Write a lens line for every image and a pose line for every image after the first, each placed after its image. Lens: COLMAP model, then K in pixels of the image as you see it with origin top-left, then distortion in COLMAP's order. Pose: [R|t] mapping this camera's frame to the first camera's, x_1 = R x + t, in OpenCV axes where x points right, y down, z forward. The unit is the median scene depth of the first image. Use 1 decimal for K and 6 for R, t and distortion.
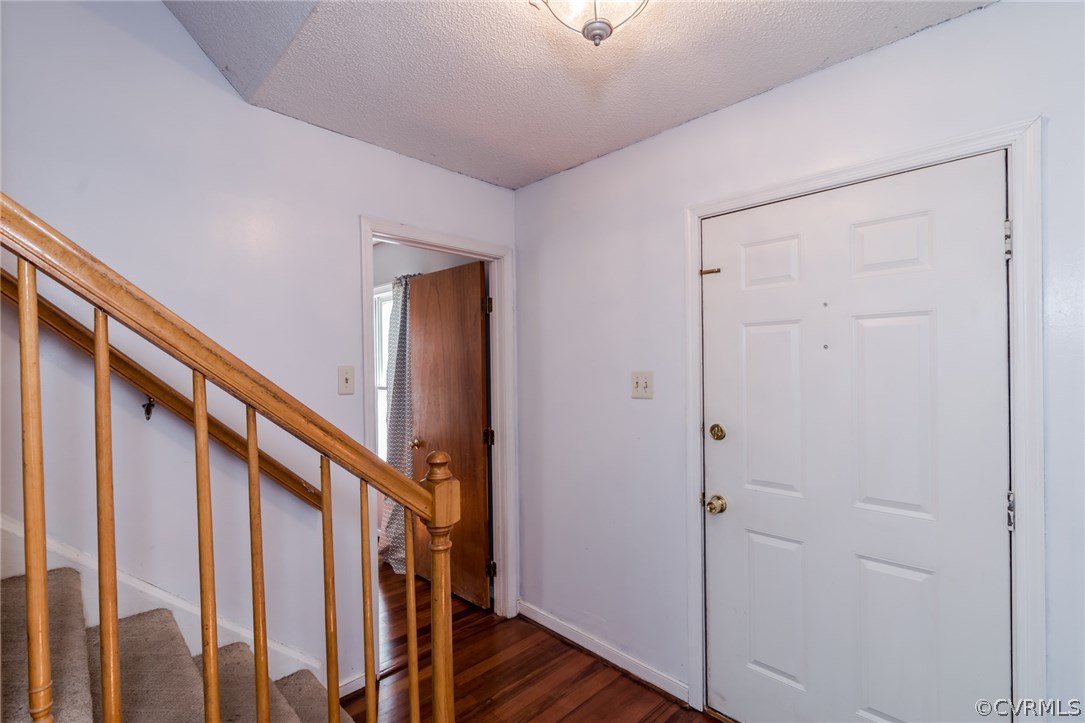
lens RADIAL K [[488.8, 0, 542.5], [0, 488.8, 361.5], [0, 0, 1]] dist [-0.000039, -0.000206]
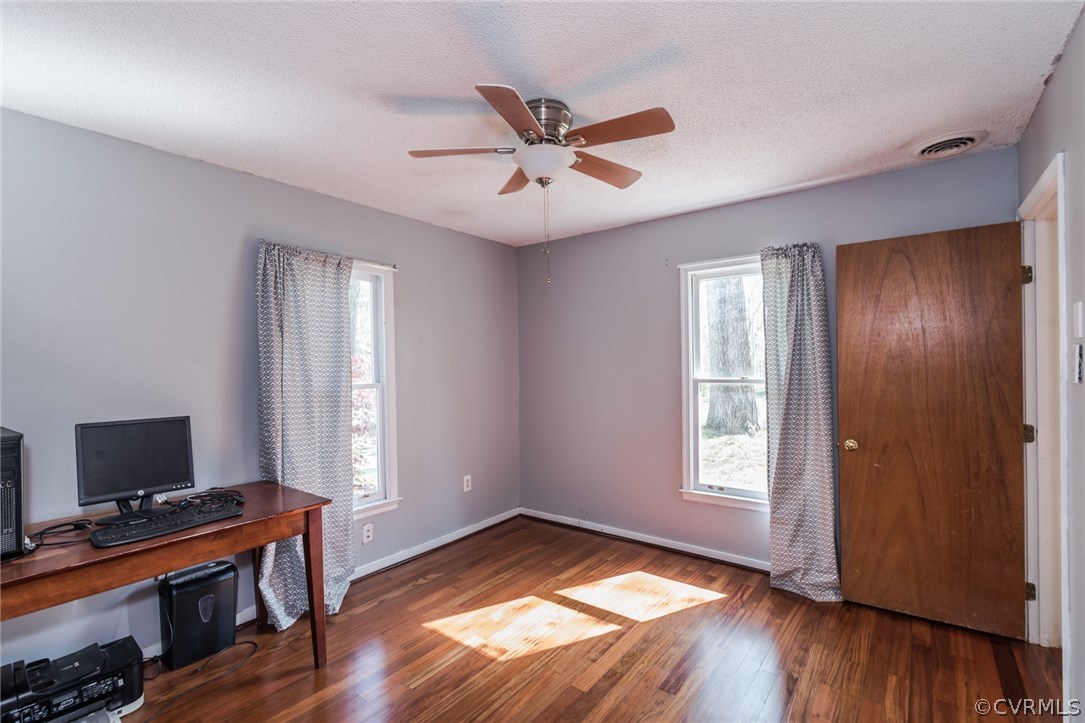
lens RADIAL K [[488.8, 0, 542.5], [0, 488.8, 361.5], [0, 0, 1]] dist [-0.000039, -0.000206]
pose [[0.991645, 0.000753, 0.128992, -0.996352], [-0.000034, 0.999984, -0.005575, 0.035803], [-0.128994, 0.005524, 0.991630, 0.272756]]
